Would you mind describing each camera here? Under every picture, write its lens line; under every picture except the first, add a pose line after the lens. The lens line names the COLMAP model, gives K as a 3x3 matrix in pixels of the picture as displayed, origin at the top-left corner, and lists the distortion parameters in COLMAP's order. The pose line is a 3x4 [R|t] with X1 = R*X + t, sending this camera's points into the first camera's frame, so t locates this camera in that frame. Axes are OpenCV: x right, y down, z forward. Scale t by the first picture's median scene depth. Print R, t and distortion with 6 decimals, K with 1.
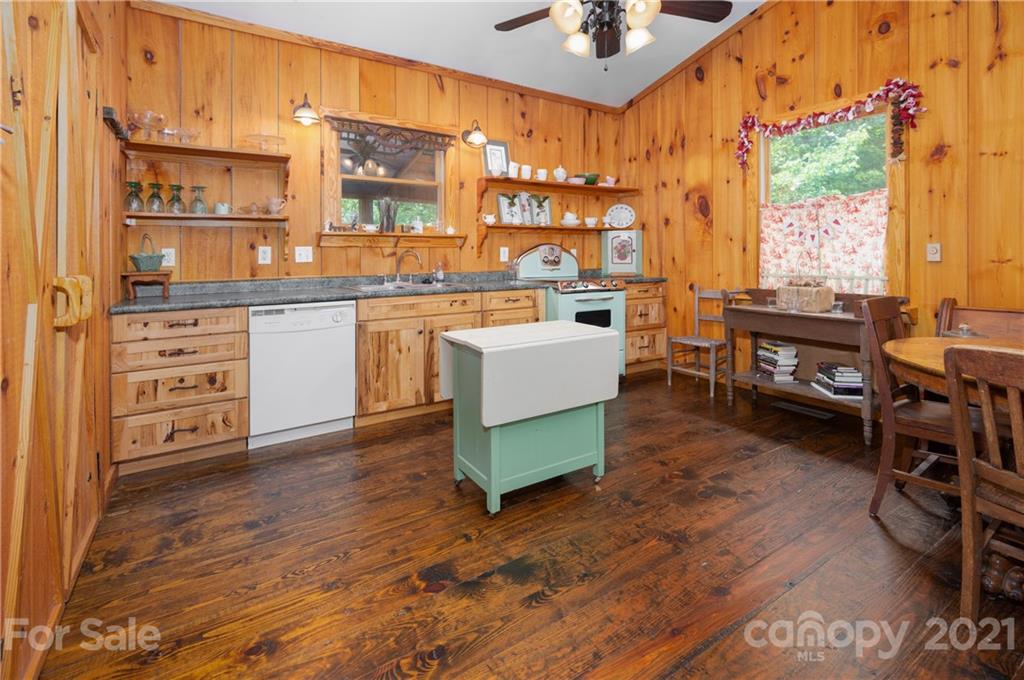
lens RADIAL K [[468.7, 0, 512.8], [0, 468.7, 258.2], [0, 0, 1]] dist [-0.002320, -0.000247]
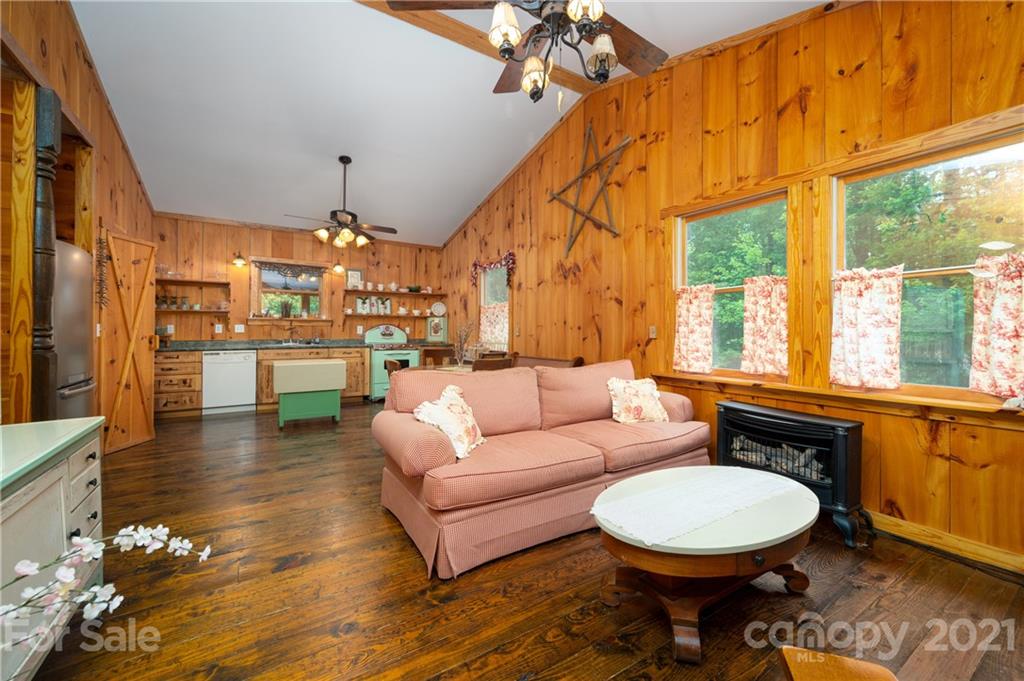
lens RADIAL K [[408.9, 0, 512.7], [0, 408.9, 333.0], [0, 0, 1]] dist [0.000652, 0.000116]
pose [[0.999874, 0.013918, -0.007697, 0.742094], [-0.013928, 0.999902, -0.001327, -0.003122], [0.007678, 0.001434, 0.999969, -0.758042]]
